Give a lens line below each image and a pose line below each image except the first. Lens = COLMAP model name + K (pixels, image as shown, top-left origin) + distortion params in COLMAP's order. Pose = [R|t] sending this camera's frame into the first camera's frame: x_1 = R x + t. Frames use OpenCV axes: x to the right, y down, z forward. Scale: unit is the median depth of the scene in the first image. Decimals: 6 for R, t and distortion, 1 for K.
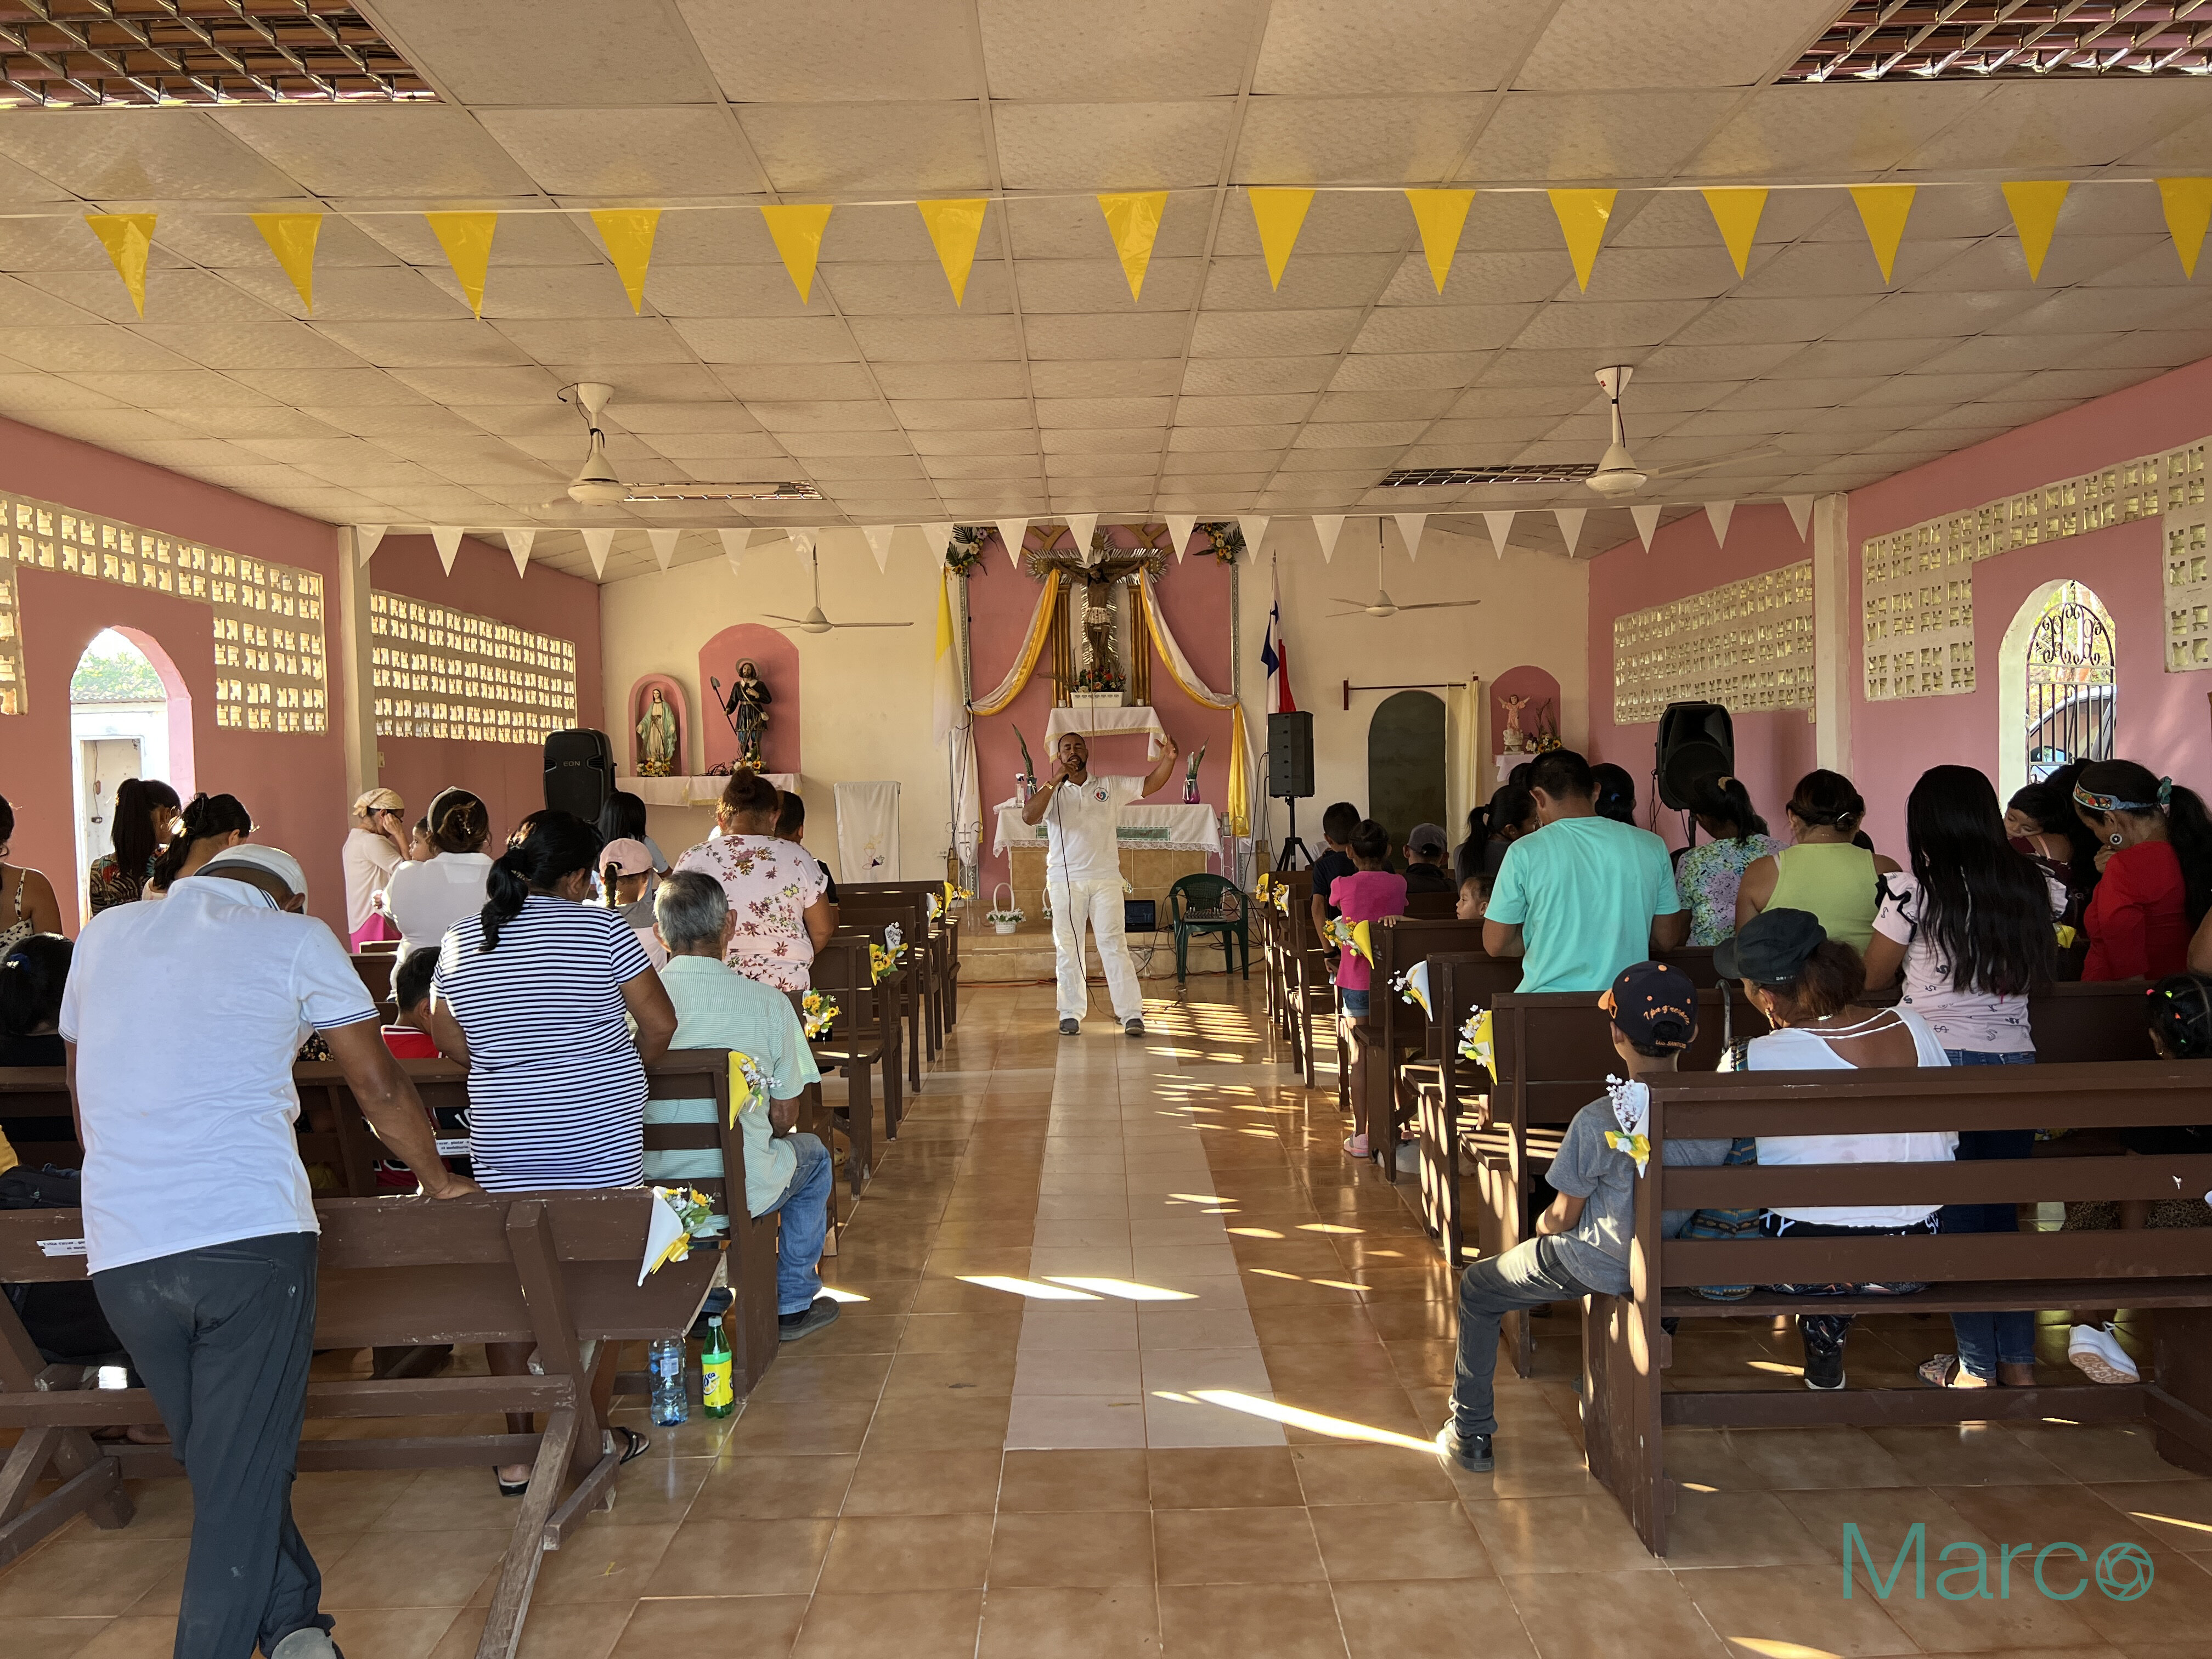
lens RADIAL K [[1643.4, 0, 1092.9], [0, 1643.4, 821.2], [0, 0, 1]] dist [0.092615, -0.149421]
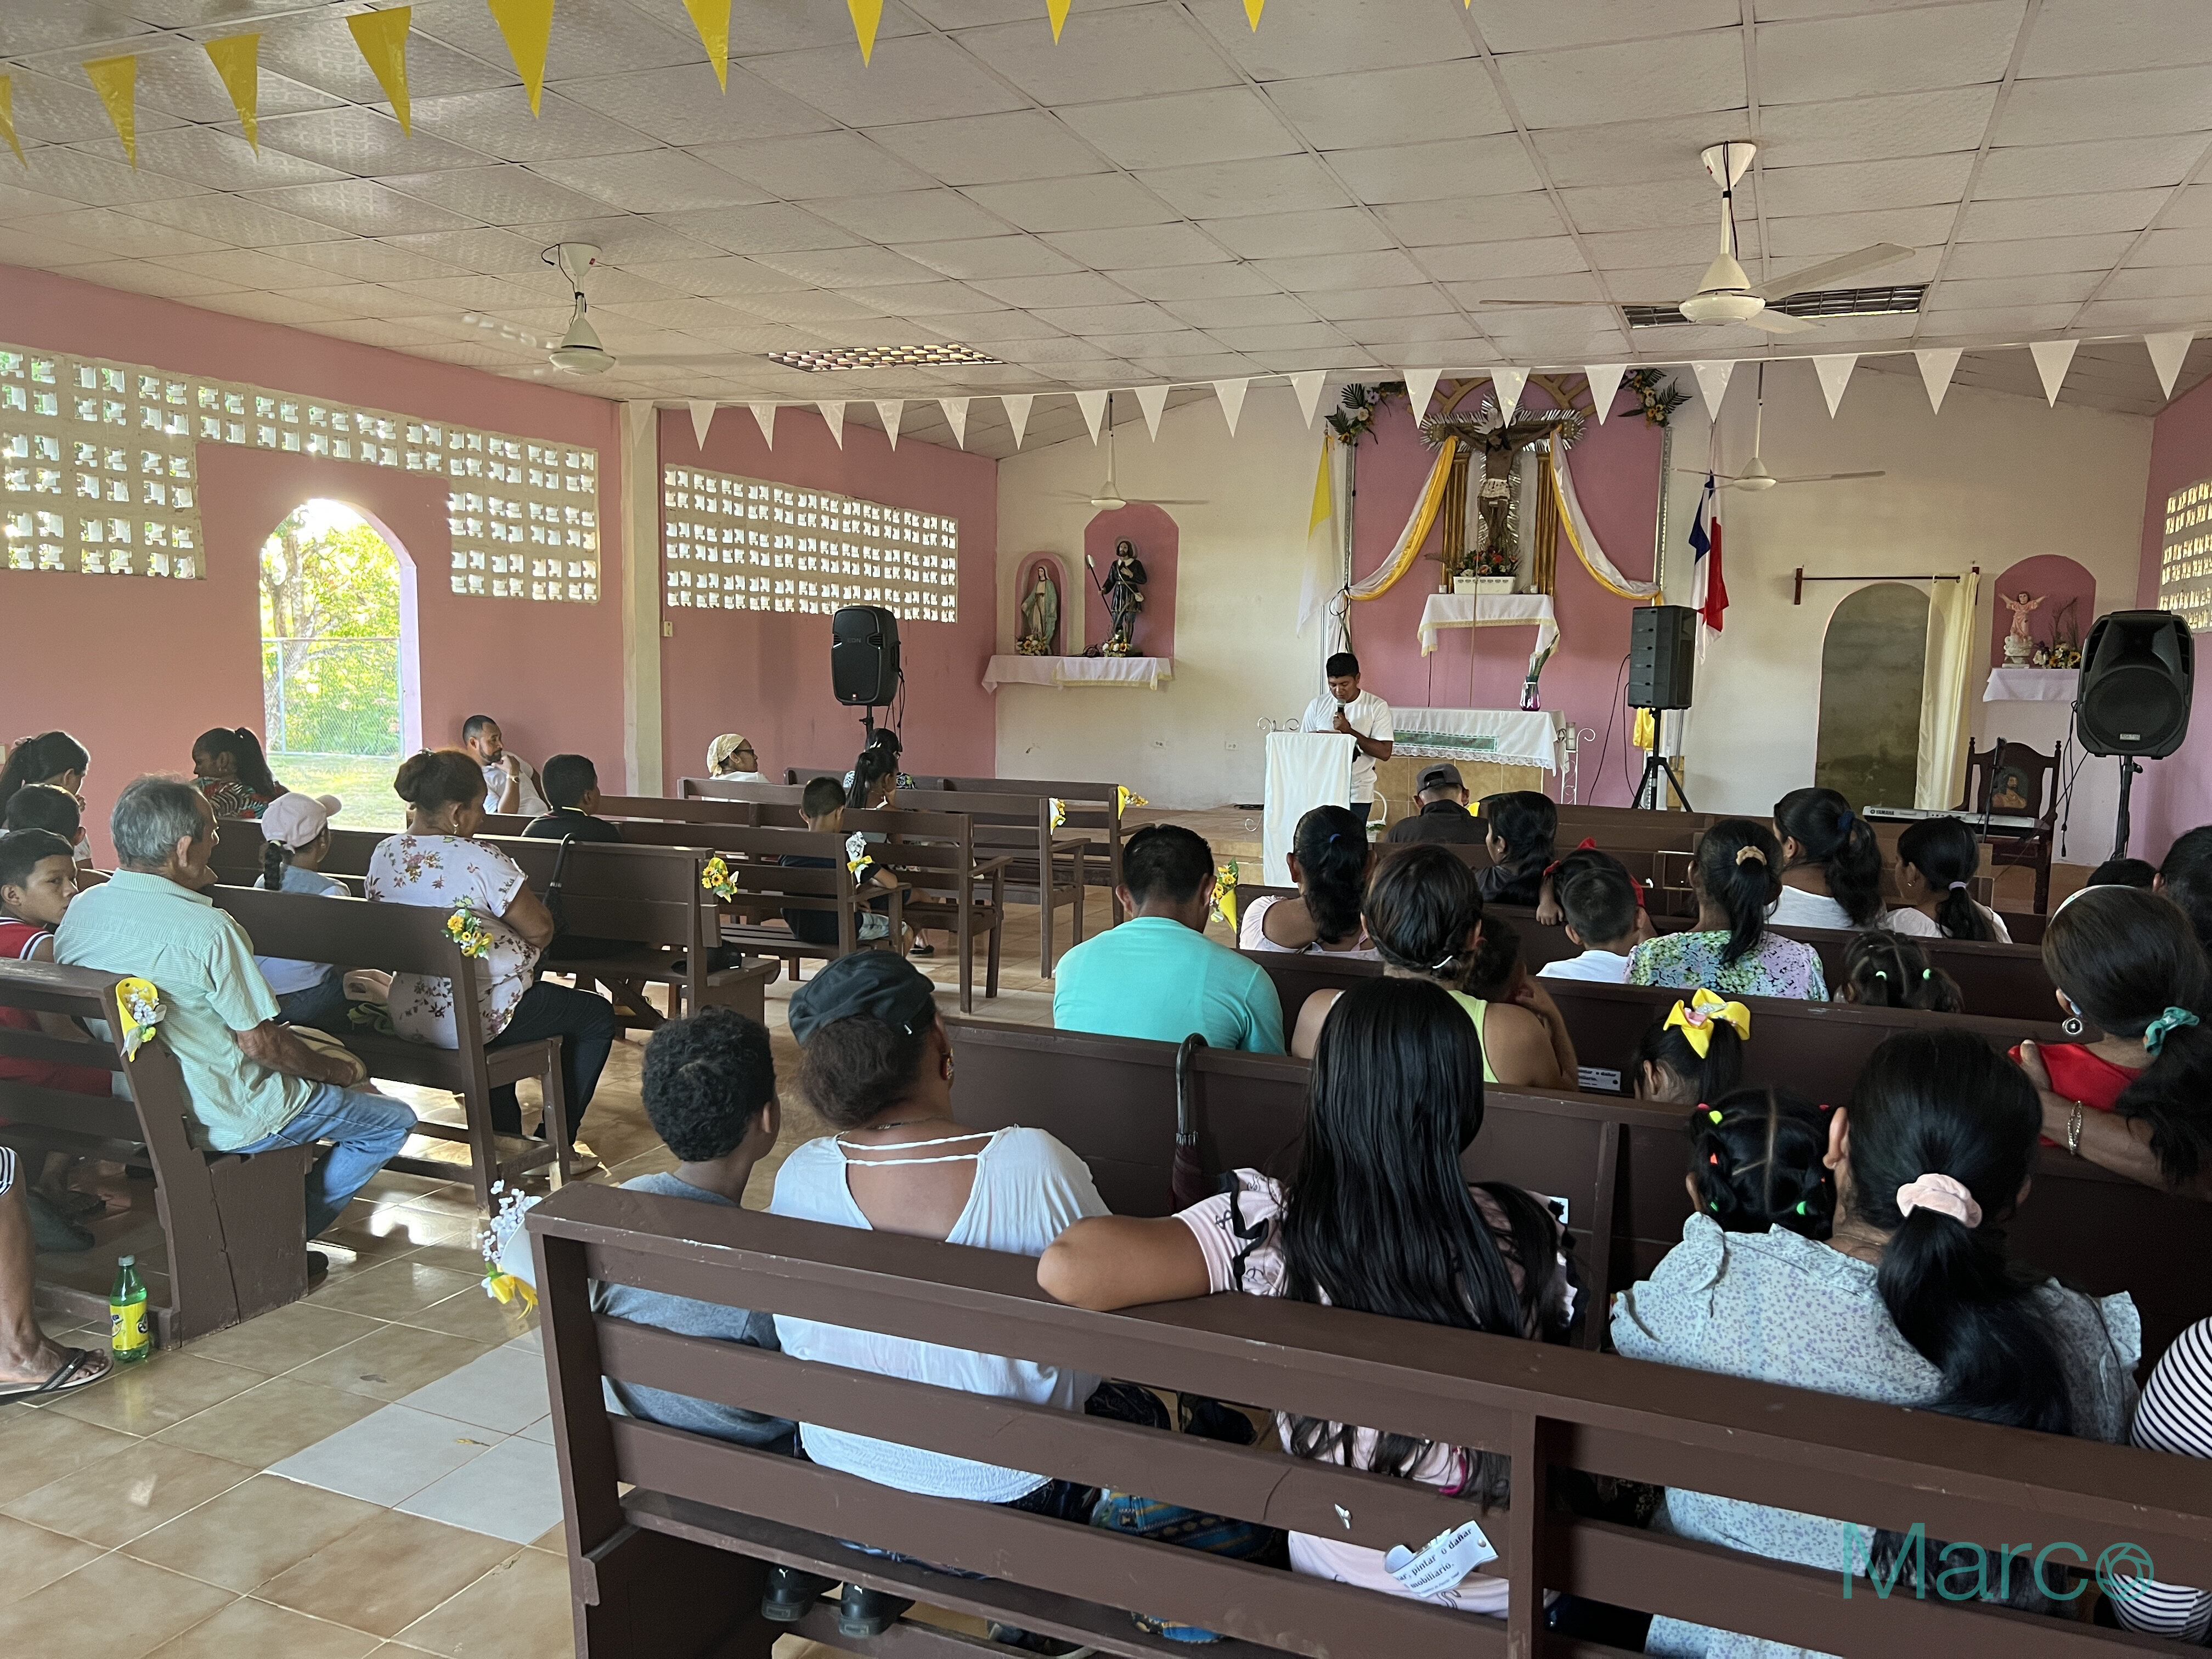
lens RADIAL K [[1631.6, 0, 1106.0], [0, 1631.6, 829.5], [0, 0, 1]] dist [0.100728, -0.247663]
pose [[0.921619, 0.078787, -0.380014, 0.160584], [-0.048784, 0.994929, 0.087961, -0.011617], [0.385017, -0.062528, 0.920789, 0.104785]]
